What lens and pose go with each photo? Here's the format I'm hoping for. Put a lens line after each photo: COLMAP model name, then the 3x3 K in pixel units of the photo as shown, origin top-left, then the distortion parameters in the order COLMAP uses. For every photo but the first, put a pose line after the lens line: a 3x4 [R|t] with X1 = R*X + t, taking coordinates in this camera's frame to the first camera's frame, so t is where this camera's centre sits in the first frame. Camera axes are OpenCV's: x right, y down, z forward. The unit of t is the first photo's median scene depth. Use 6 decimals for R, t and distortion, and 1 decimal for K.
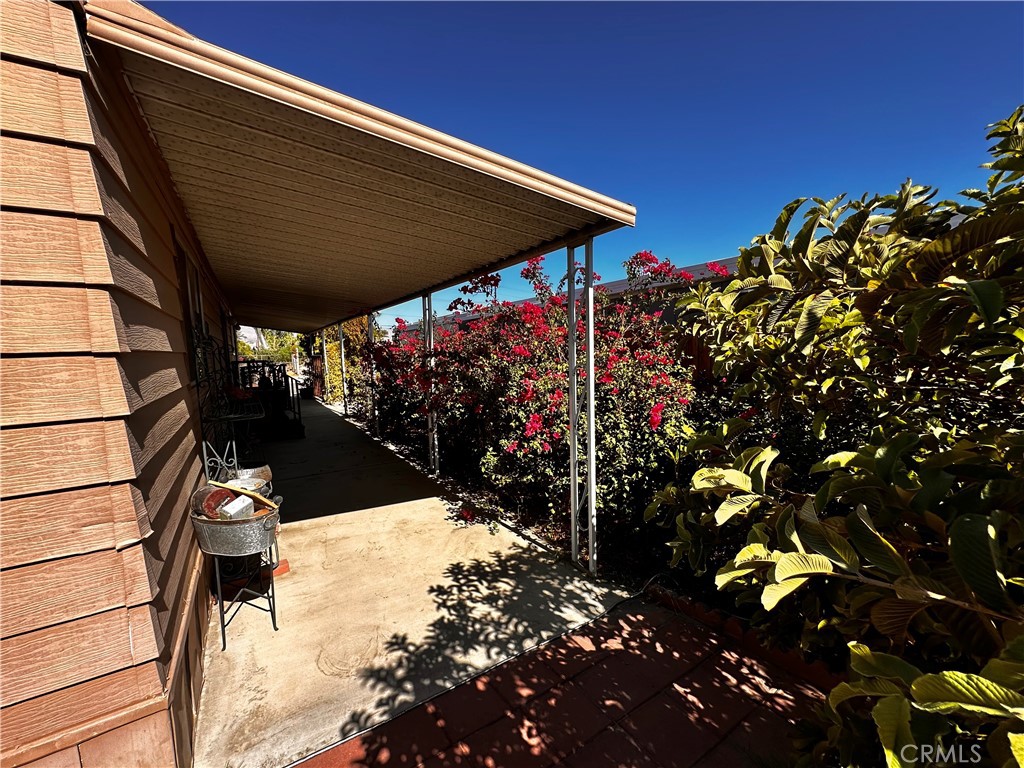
lens RADIAL K [[409.4, 0, 509.6], [0, 409.4, 386.5], [0, 0, 1]] dist [-0.003608, 0.001573]
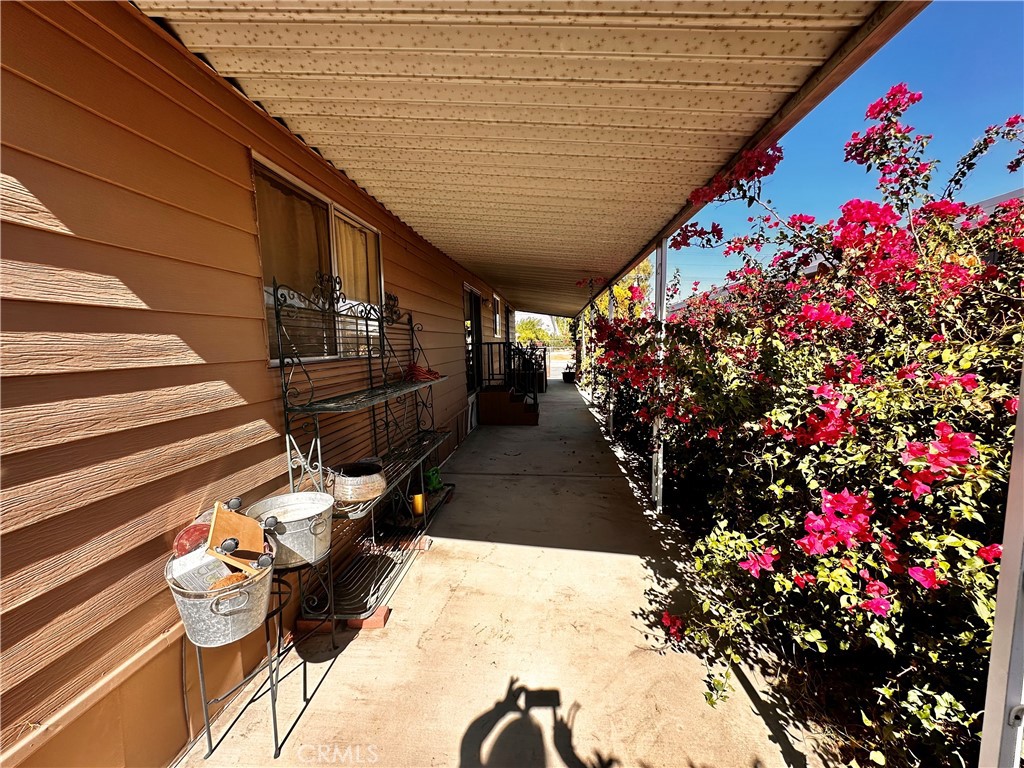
lens RADIAL K [[409.4, 0, 514.0], [0, 409.4, 386.7], [0, 0, 1]] dist [-0.003608, 0.001573]
pose [[0.793109, 0.077487, -0.604131, 0.032439], [-0.059037, 0.996984, 0.050370, -0.013950], [0.606212, -0.004283, 0.795292, 0.430147]]
